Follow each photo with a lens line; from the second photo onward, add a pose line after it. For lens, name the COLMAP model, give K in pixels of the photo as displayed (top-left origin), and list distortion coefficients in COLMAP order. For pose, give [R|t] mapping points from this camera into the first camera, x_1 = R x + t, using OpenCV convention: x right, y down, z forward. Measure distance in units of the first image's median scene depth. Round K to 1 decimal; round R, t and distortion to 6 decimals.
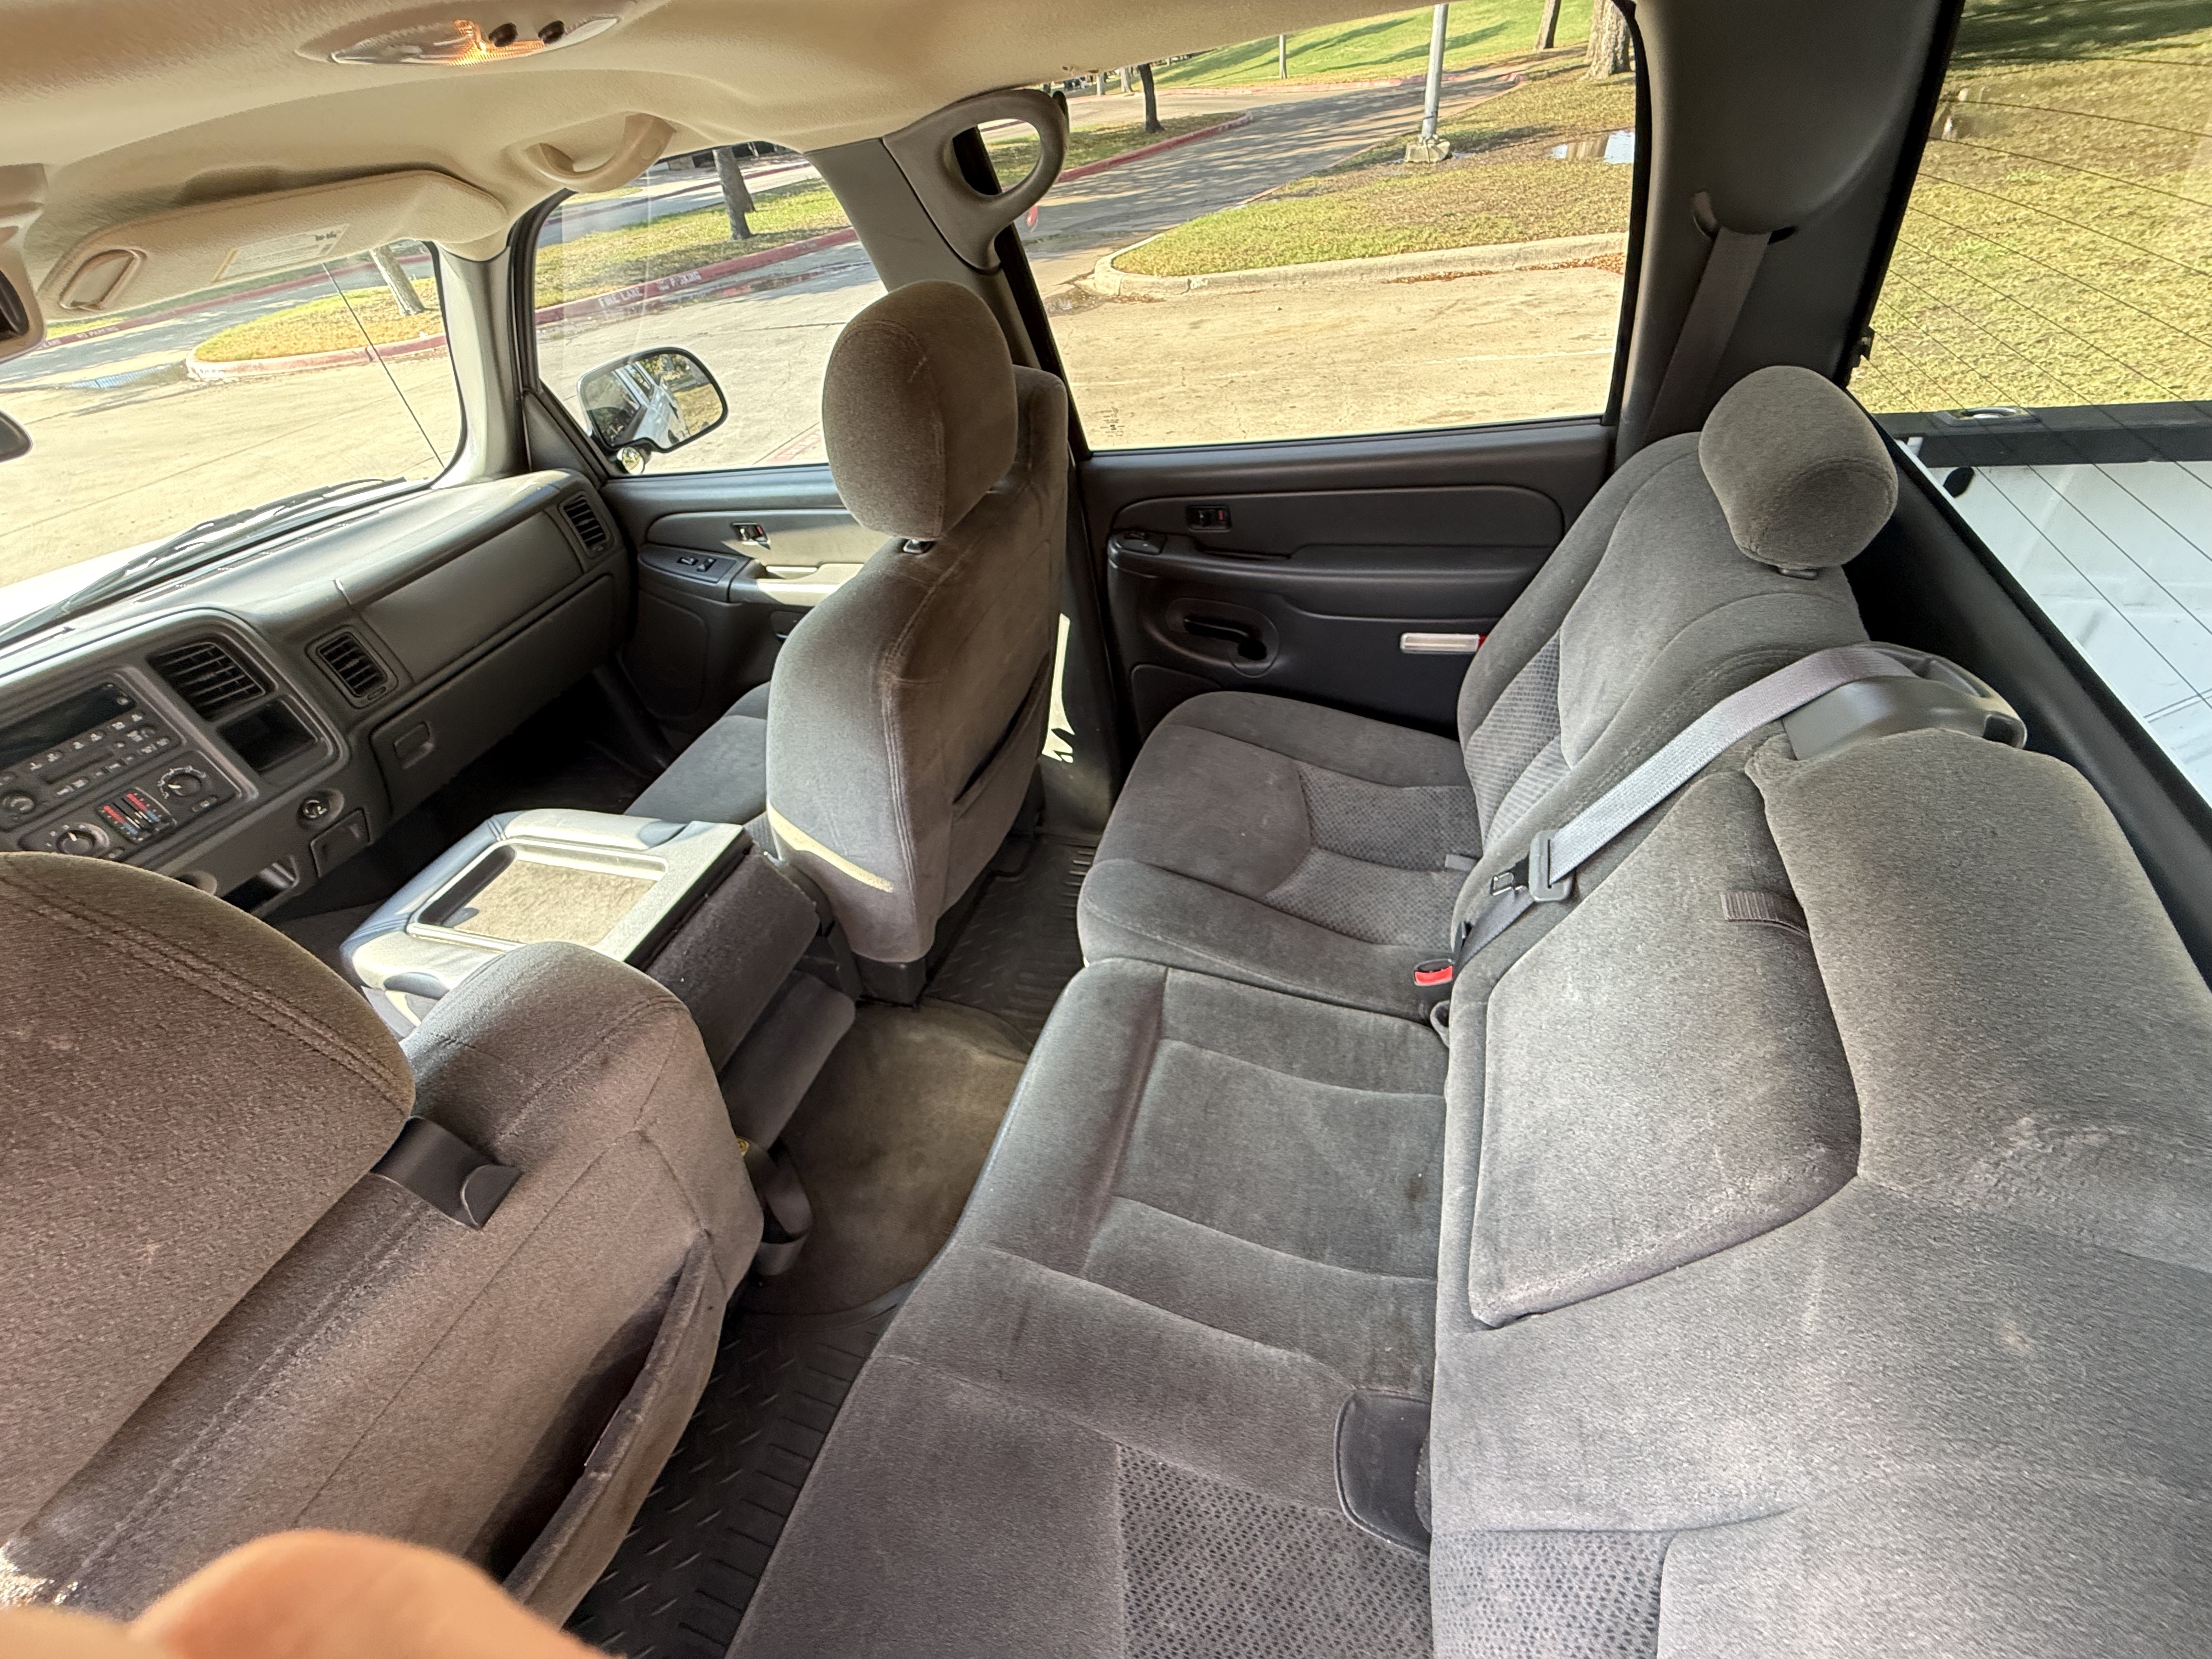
lens RADIAL K [[901.1, 0, 1109.7], [0, 901.1, 824.1], [0, 0, 1]] dist [-0.002340, 0.000133]
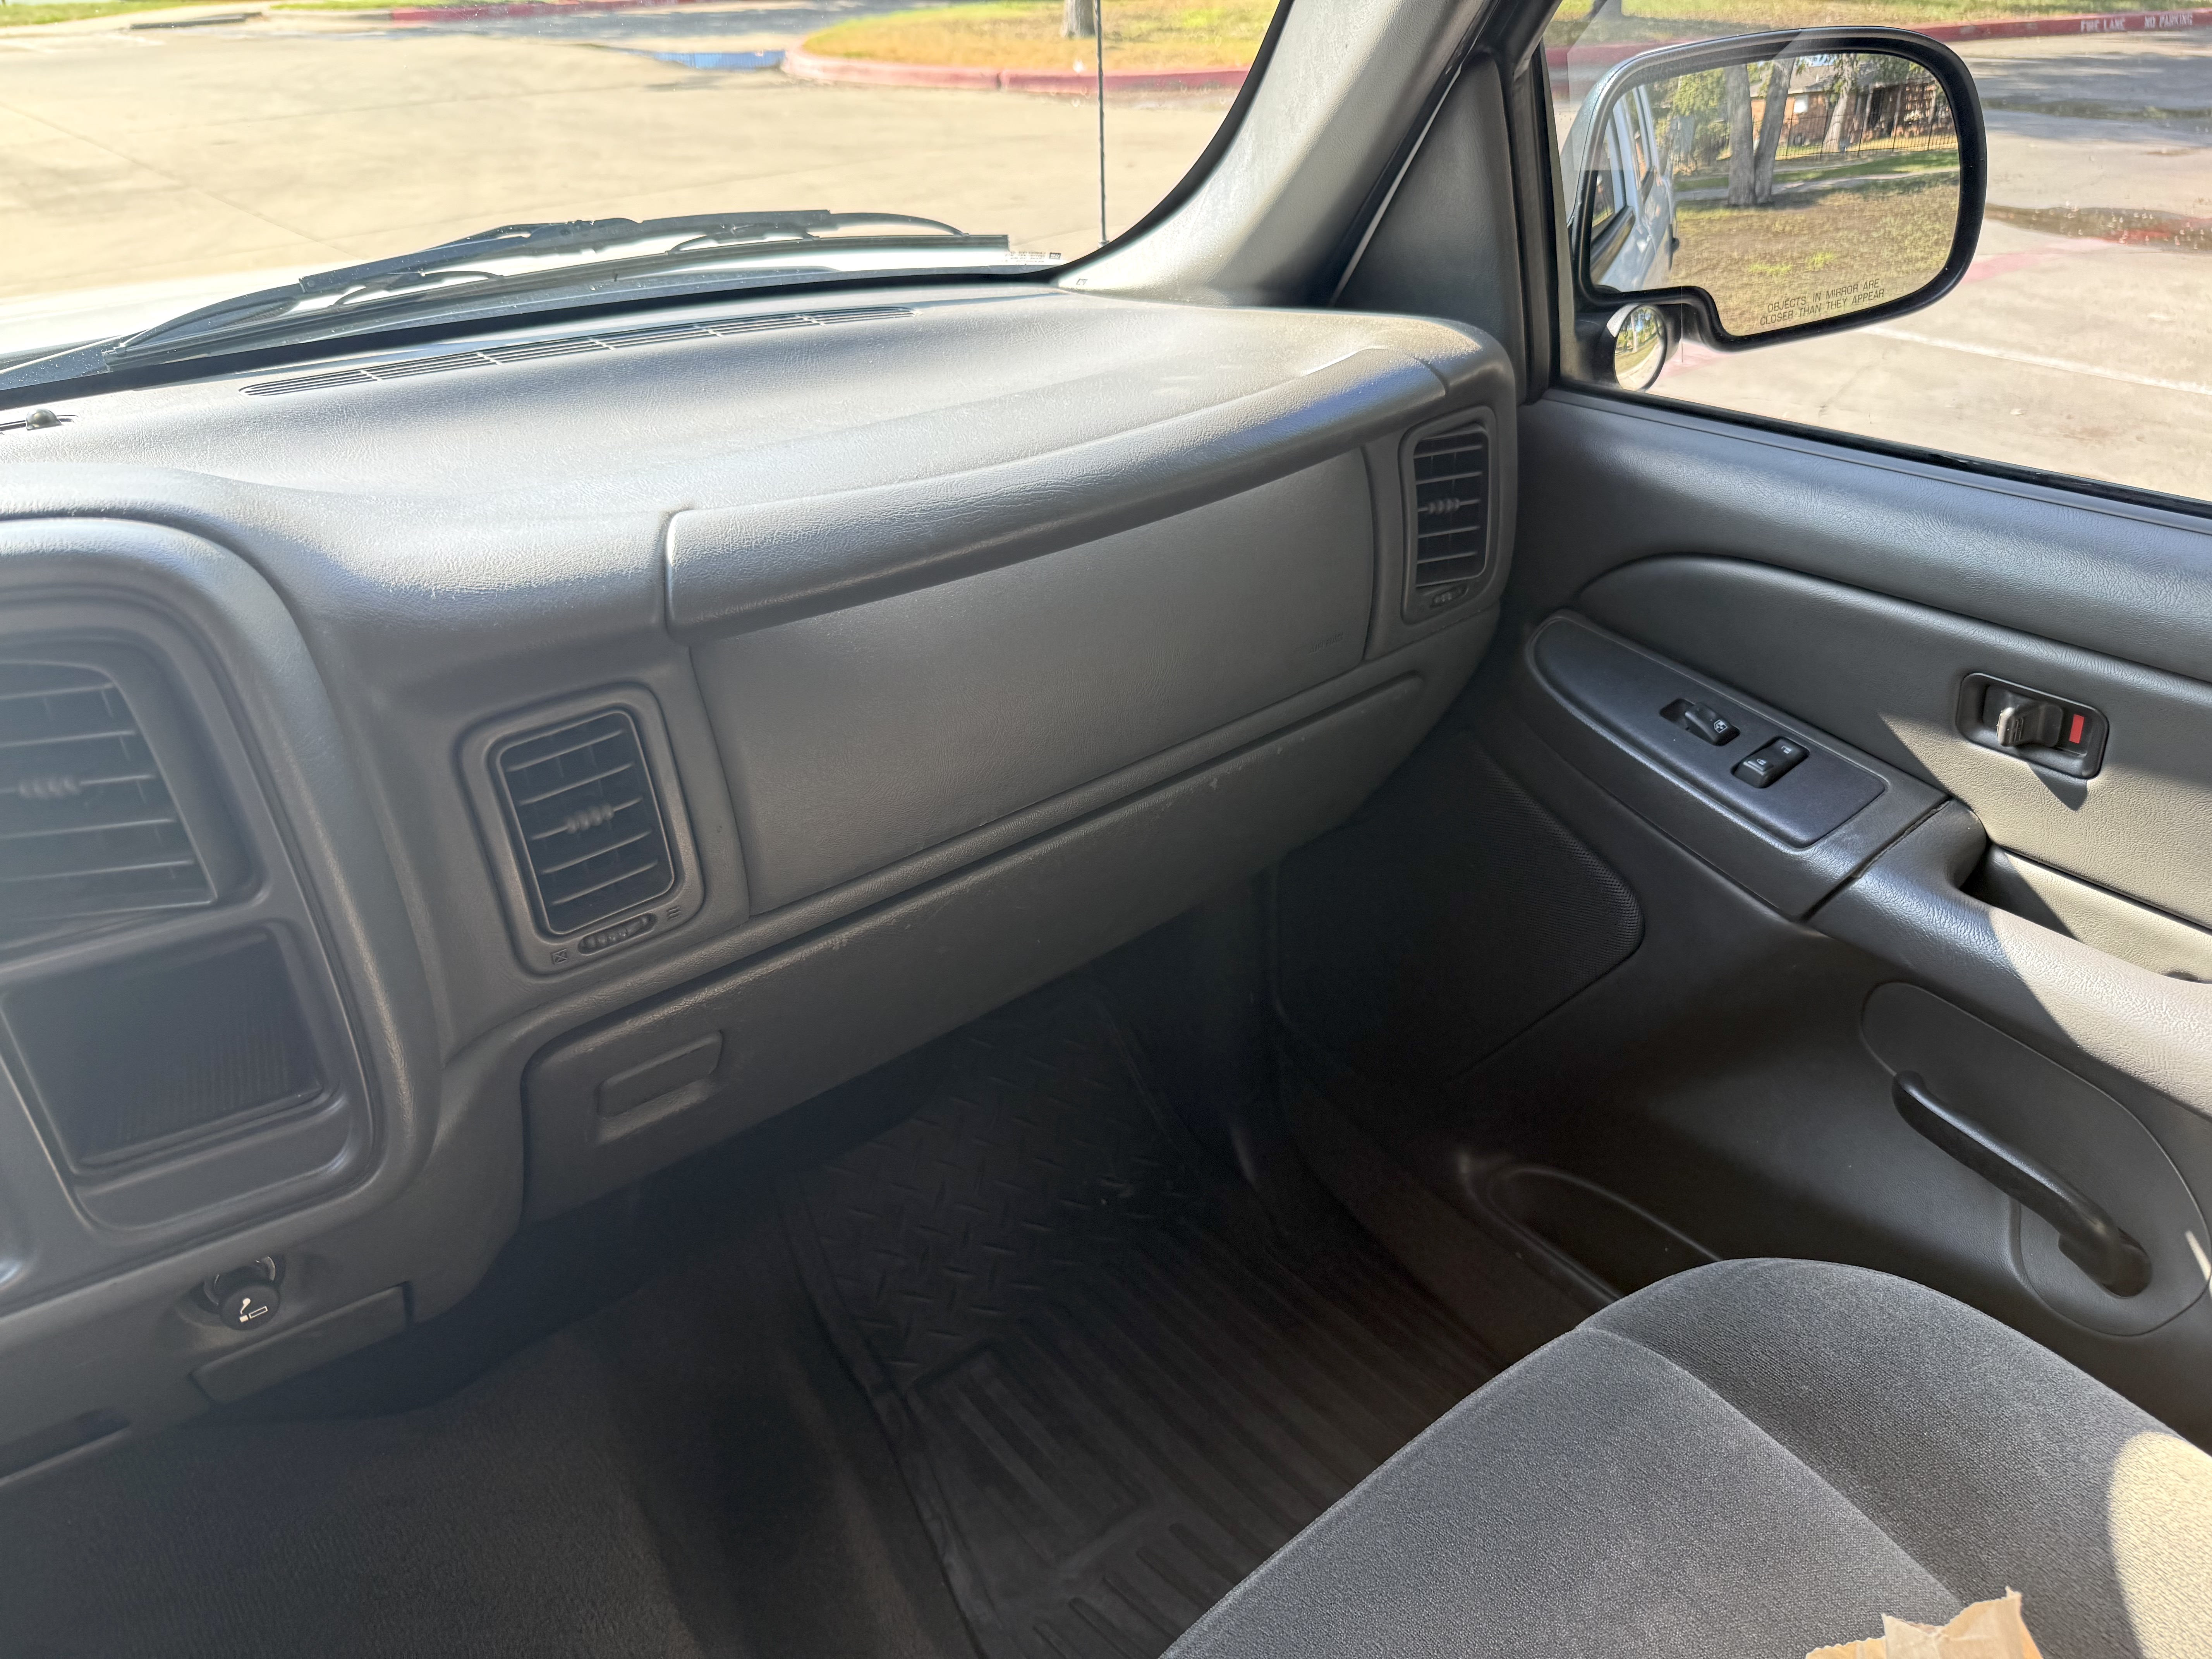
lens RADIAL K [[1549.5, 0, 1119.6], [0, 1549.5, 835.8], [0, 0, 1]] dist [-0.004311, -0.011491]
pose [[0.834234, 0.369497, -0.409297, -0.423465], [-0.412037, 0.911001, -0.017402, -0.183342], [0.366441, 0.183163, 0.912235, 0.518590]]
